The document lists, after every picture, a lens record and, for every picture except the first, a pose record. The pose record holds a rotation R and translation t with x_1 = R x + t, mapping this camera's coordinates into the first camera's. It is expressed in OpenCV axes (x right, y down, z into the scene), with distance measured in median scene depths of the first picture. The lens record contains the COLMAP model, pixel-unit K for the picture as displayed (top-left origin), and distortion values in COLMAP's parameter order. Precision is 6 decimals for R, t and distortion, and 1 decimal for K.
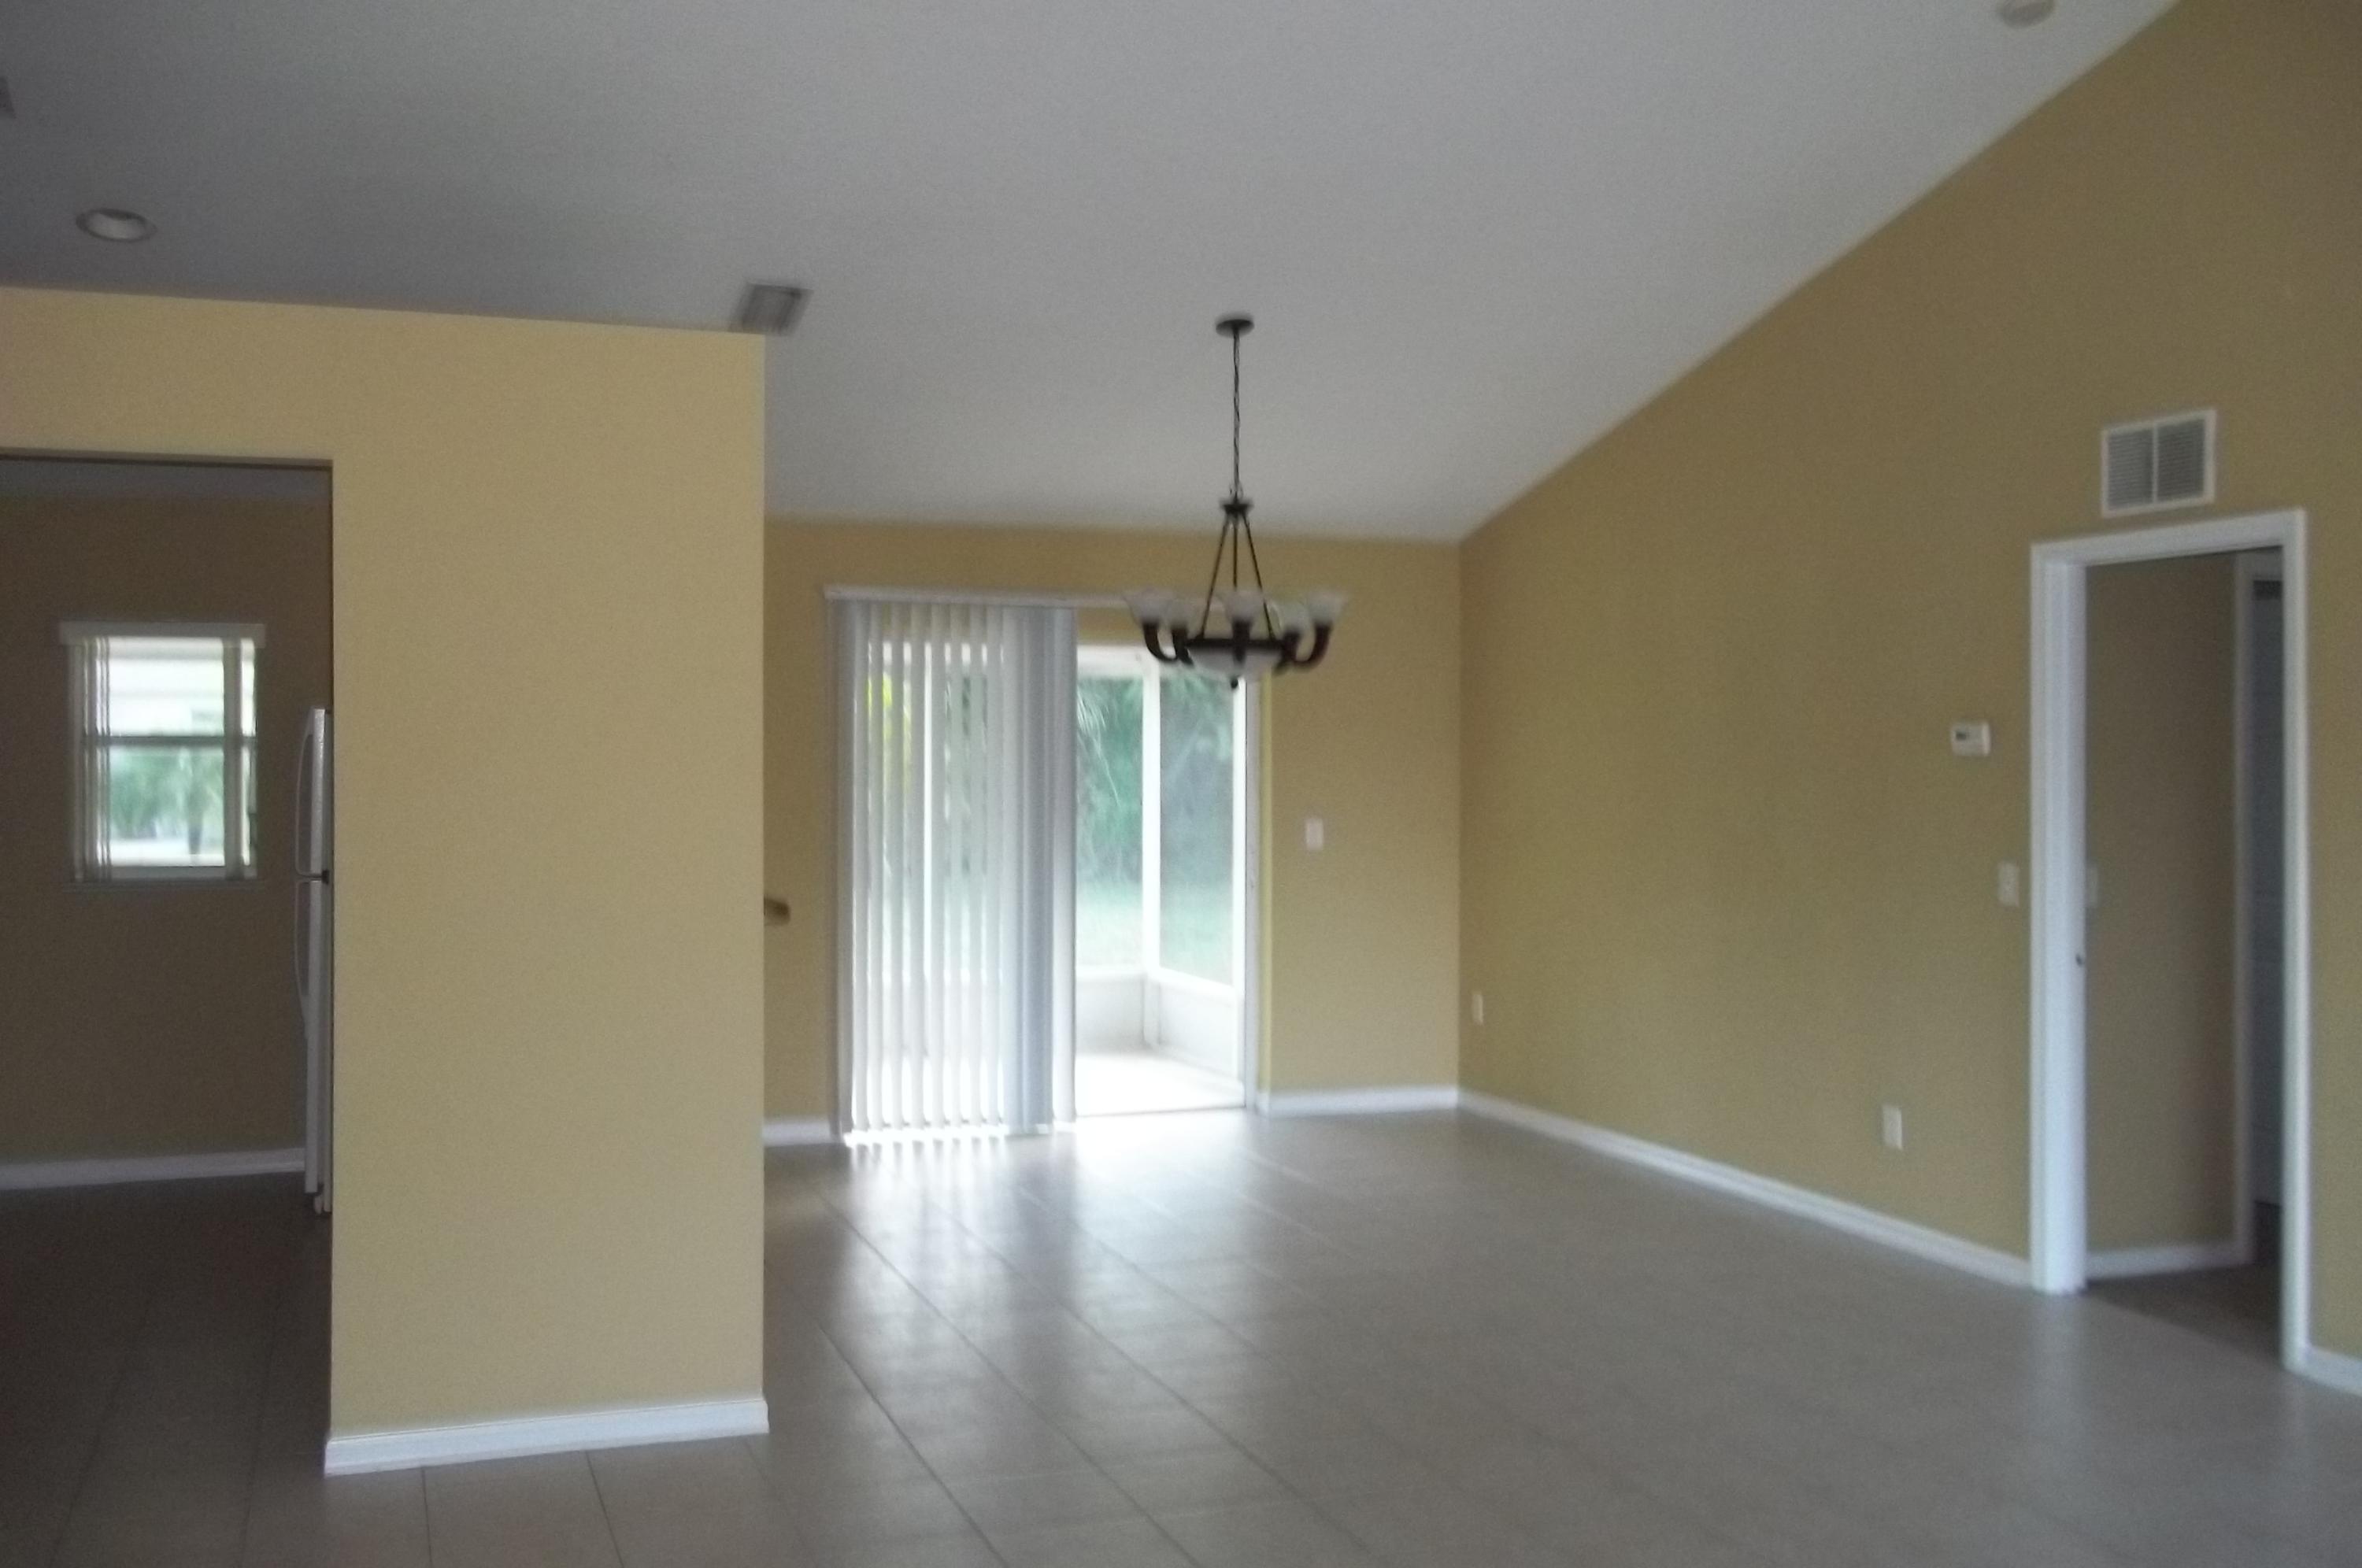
lens RADIAL K [[2257.4, 0, 1167.7], [0, 2257.4, 748.0], [0, 0, 1]] dist [-0.022736, 0.002944]
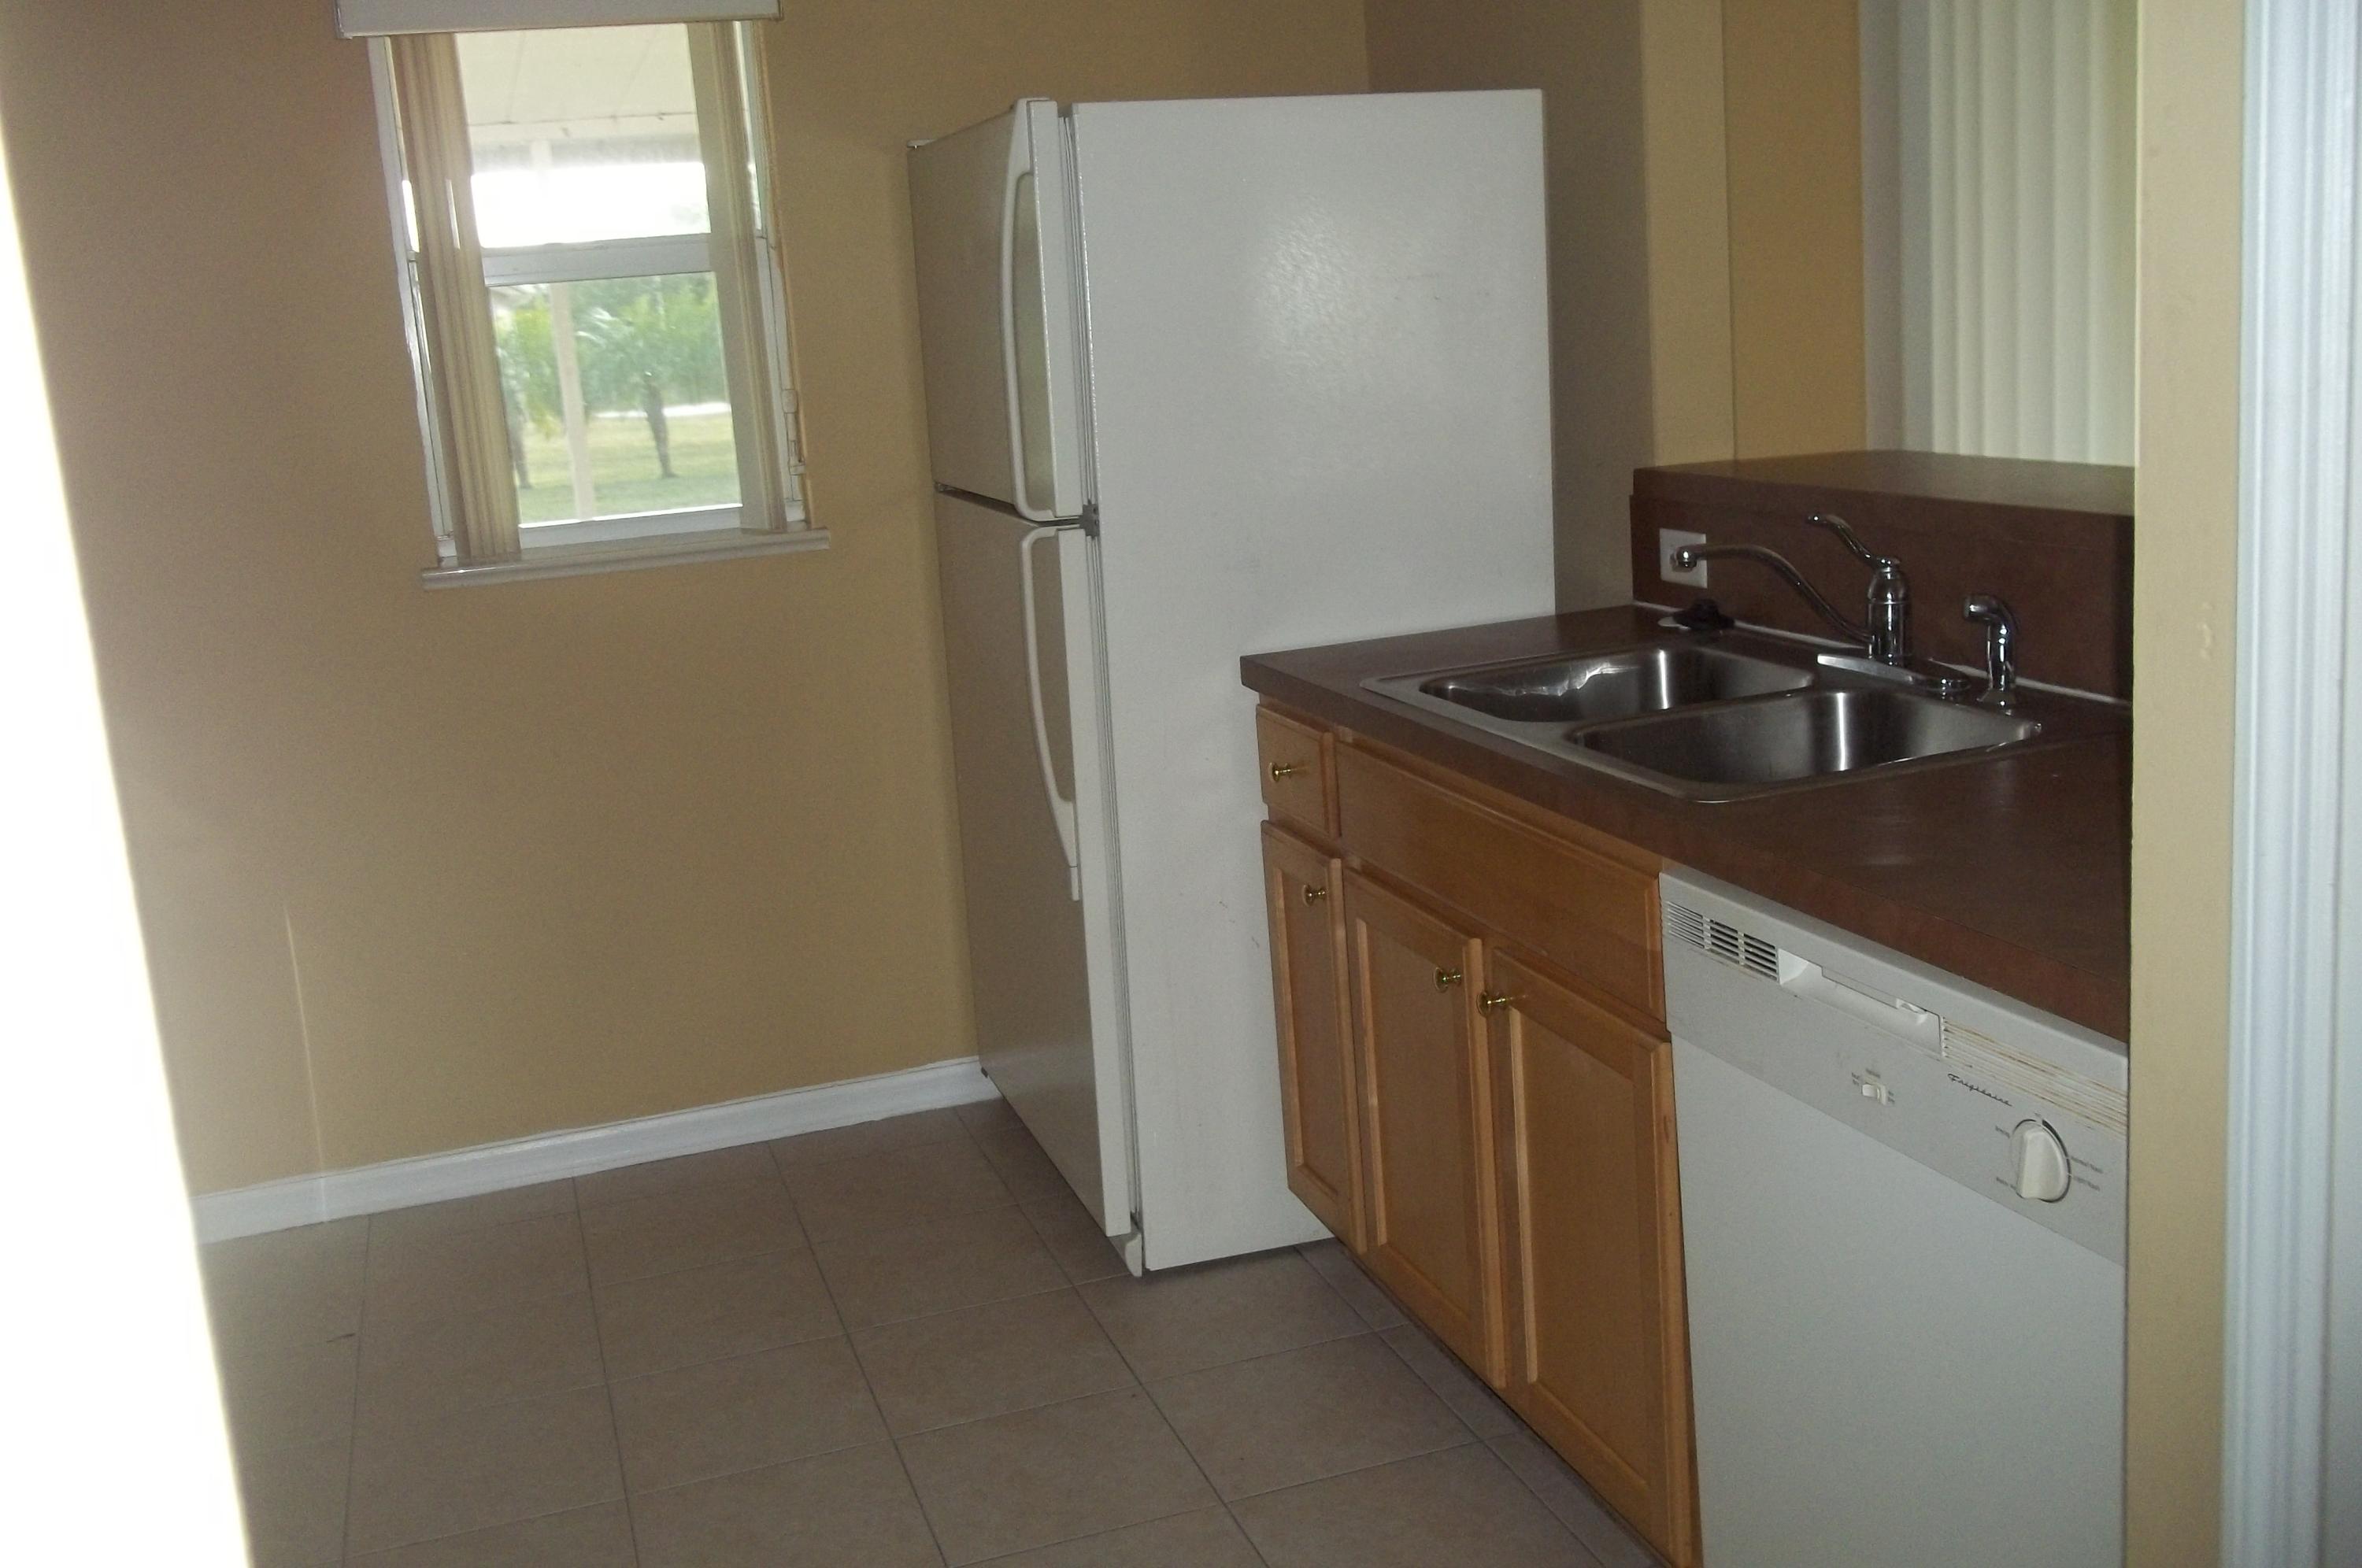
lens RADIAL K [[2257.4, 0, 1167.7], [0, 2257.4, 748.0], [0, 0, 1]] dist [-0.022736, 0.002944]
pose [[0.995237, -0.065058, -0.072605, -0.306107], [0.078095, 0.977829, 0.194297, 0.016409], [0.058355, -0.199041, 0.978252, 0.536206]]
